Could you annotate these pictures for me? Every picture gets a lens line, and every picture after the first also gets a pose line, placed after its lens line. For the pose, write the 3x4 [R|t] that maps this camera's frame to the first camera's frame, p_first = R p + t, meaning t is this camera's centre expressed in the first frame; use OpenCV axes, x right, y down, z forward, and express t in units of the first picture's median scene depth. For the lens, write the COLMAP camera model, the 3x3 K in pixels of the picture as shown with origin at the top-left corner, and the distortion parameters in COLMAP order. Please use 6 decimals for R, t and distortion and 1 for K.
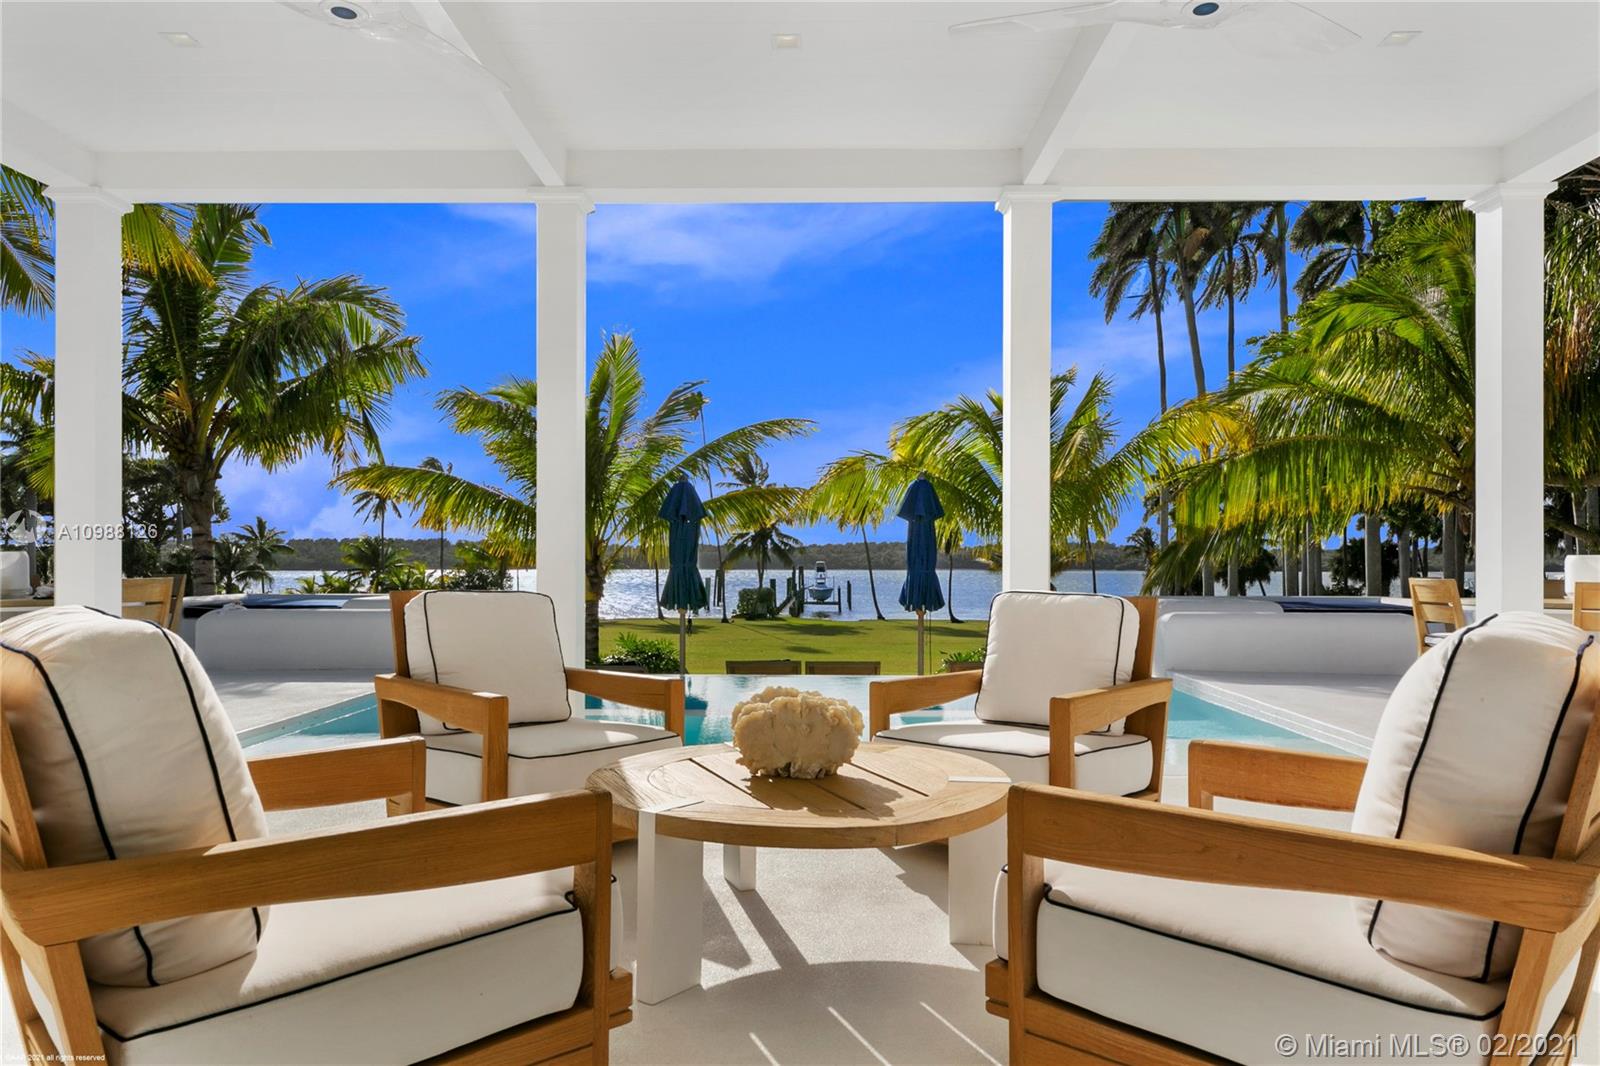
lens RADIAL K [[1081.8, 0, 804.4], [0, 1081.8, 540.2], [0, 0, 1]] dist [0.009204, 0.000566]
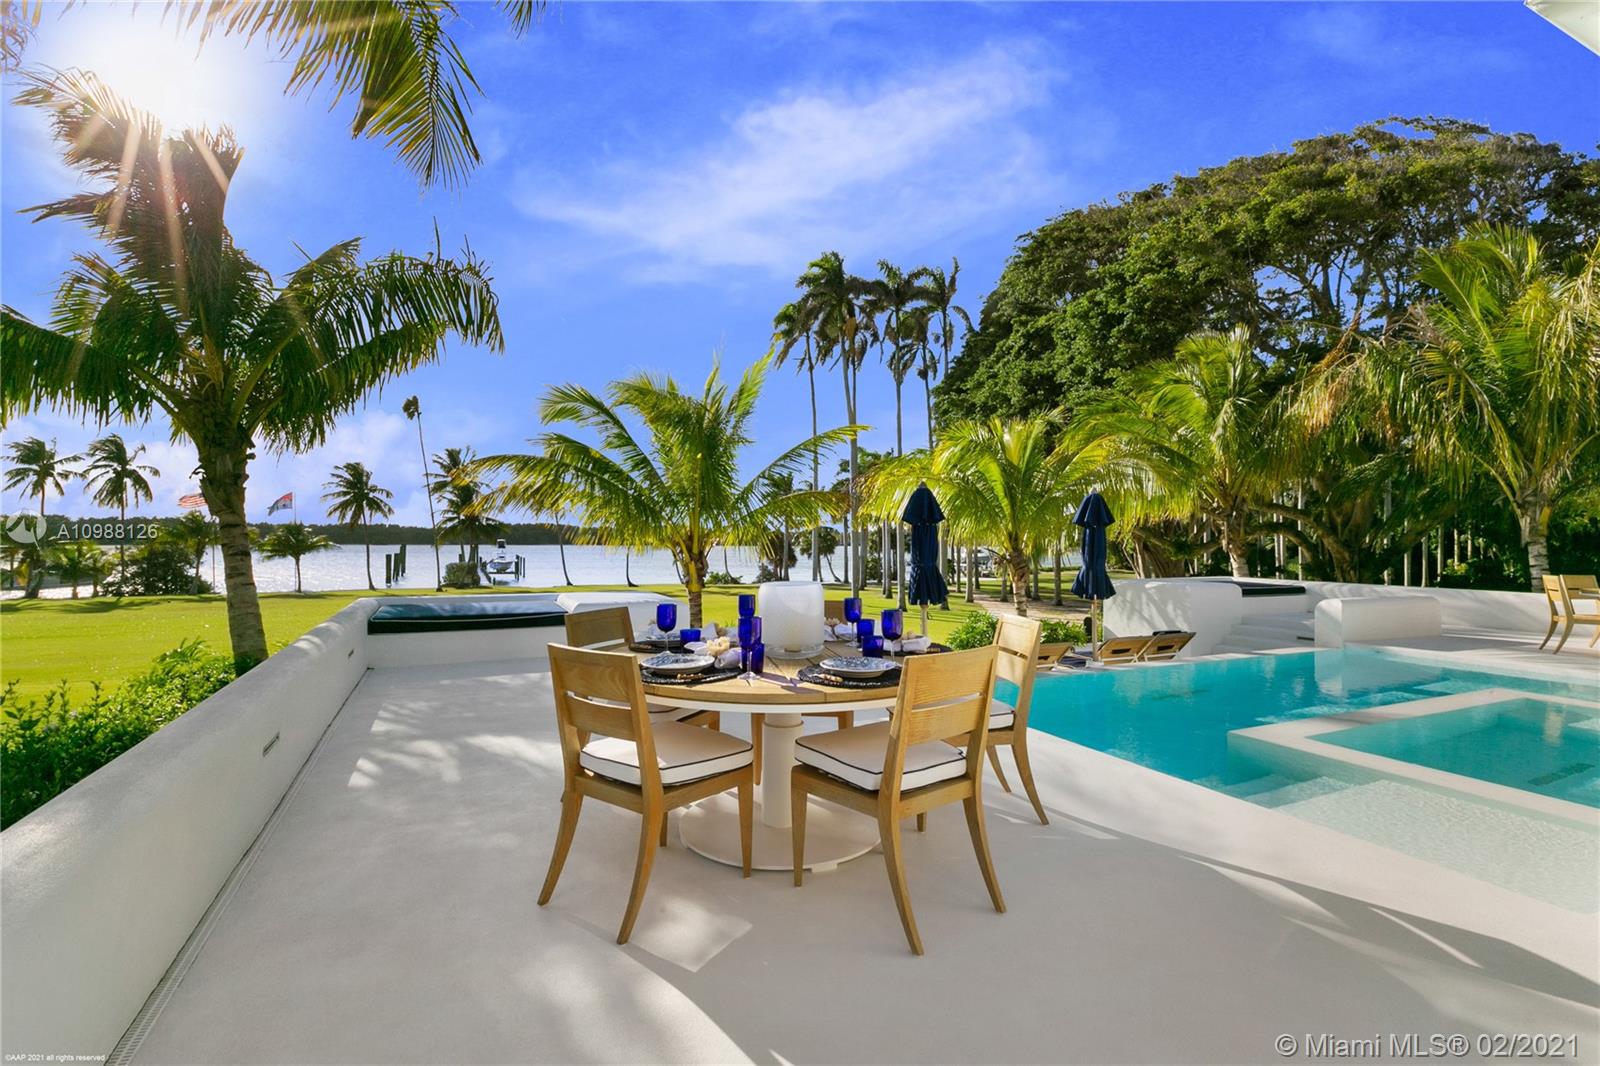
lens RADIAL K [[741.7, 0, 798.2], [0, 741.7, 532.2], [0, 0, 1]] dist [0.000327, 0.000057]
pose [[0.888548, 0.008440, 0.458707, -0.093610], [-0.014812, 0.999837, 0.010296, -0.004373], [-0.458545, -0.015943, 0.888528, 0.088527]]
